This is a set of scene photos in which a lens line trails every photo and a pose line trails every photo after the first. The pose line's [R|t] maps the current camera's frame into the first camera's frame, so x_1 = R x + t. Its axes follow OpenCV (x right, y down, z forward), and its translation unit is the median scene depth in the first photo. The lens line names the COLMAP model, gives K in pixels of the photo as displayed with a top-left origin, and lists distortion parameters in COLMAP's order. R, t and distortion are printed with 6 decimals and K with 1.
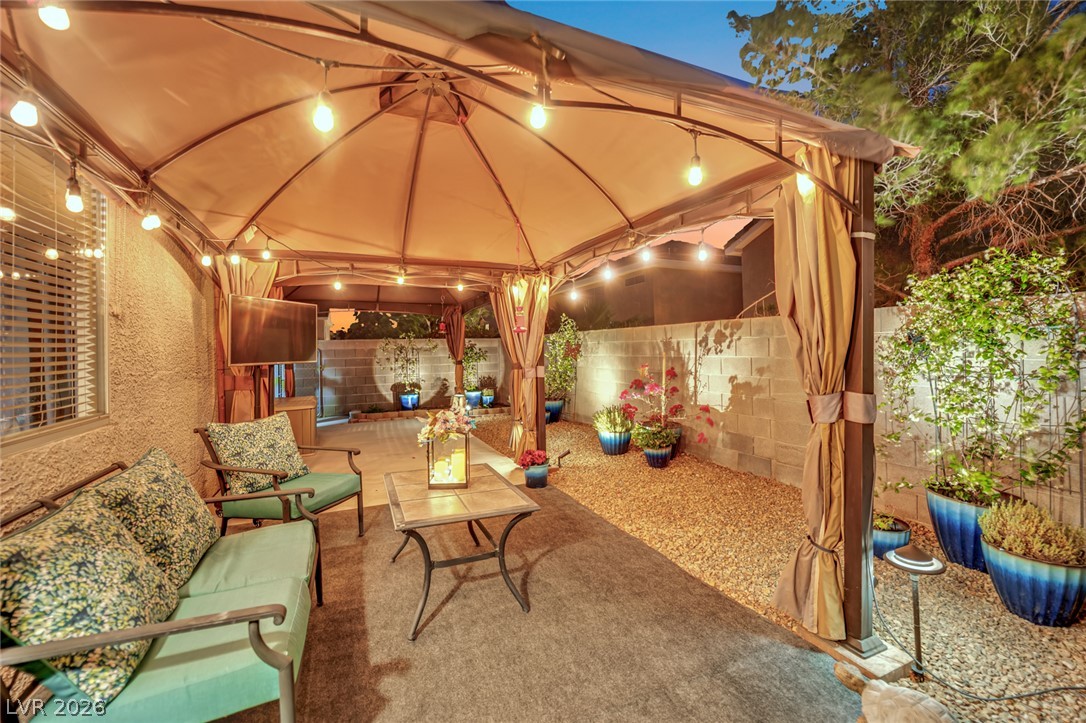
lens RADIAL K [[450.9, 0, 551.0], [0, 450.9, 350.4], [0, 0, 1]] dist [-0.021506, 0.000459]
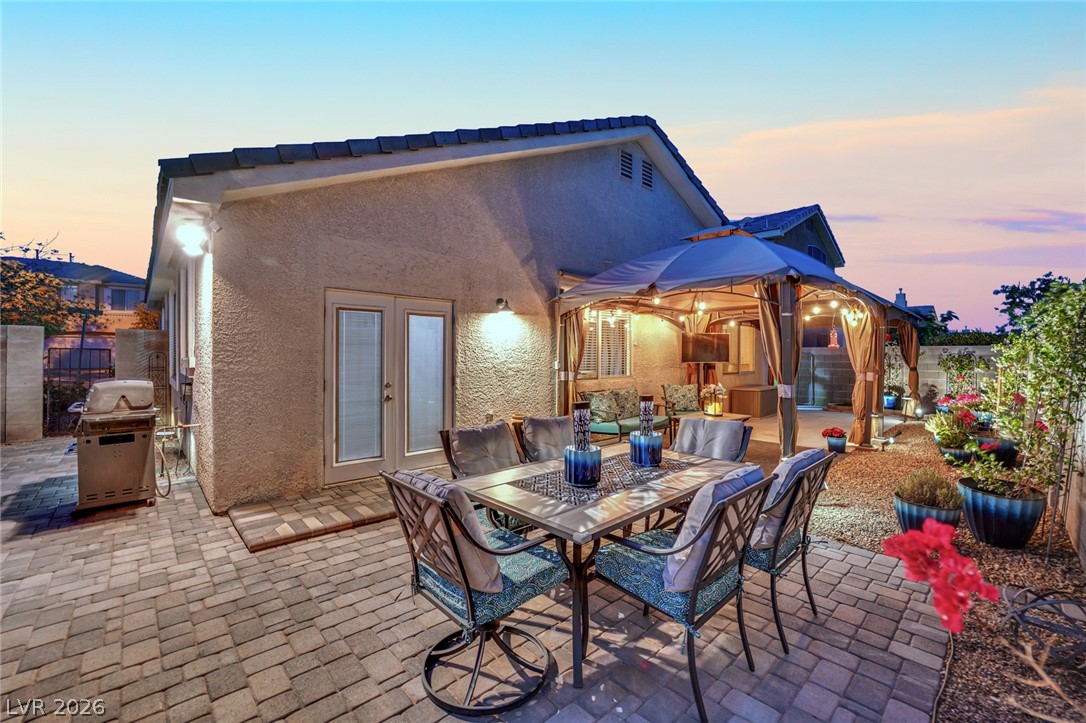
lens RADIAL K [[450.9, 0, 538.3], [0, 450.9, 360.3], [0, 0, 1]] dist [-0.021506, 0.000459]
pose [[0.311660, 0.031126, -0.949684, 0.845023], [-0.010364, 0.999515, 0.029358, -0.025237], [0.950137, 0.000693, 0.311832, -0.299951]]
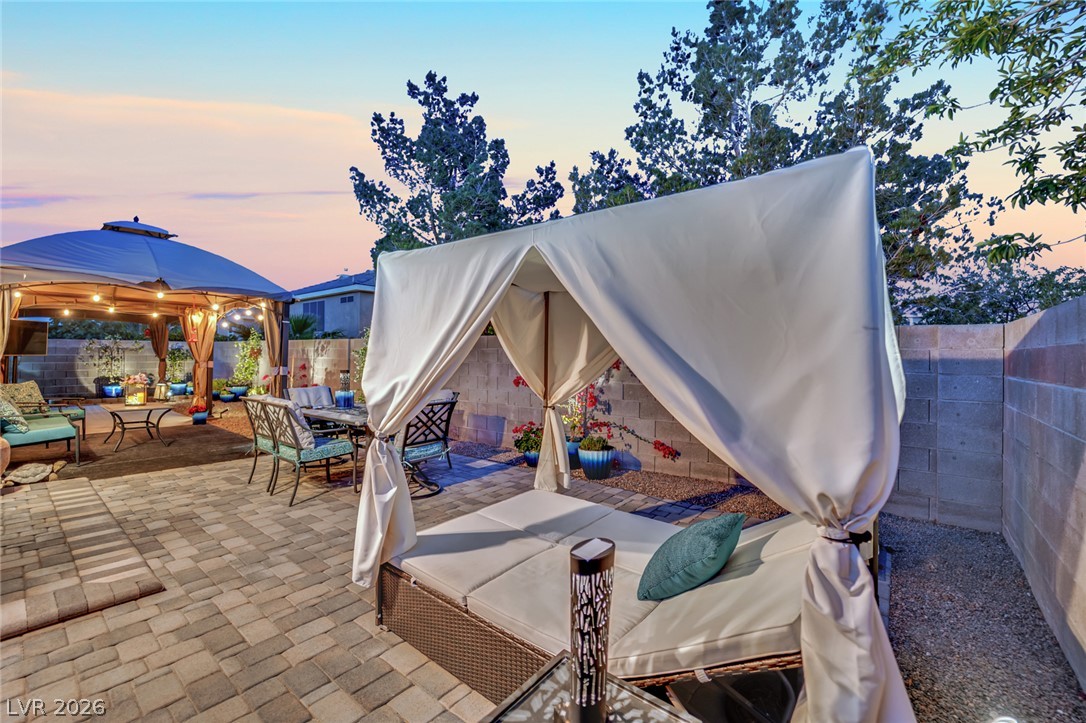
lens RADIAL K [[450.9, 0, 538.4], [0, 450.9, 348.3], [0, 0, 1]] dist [-0.021506, 0.000459]
pose [[0.894443, 0.030799, 0.446119, 0.321862], [-0.022983, 0.999473, -0.022921, -0.004530], [-0.446590, 0.010249, 0.894680, -1.061612]]
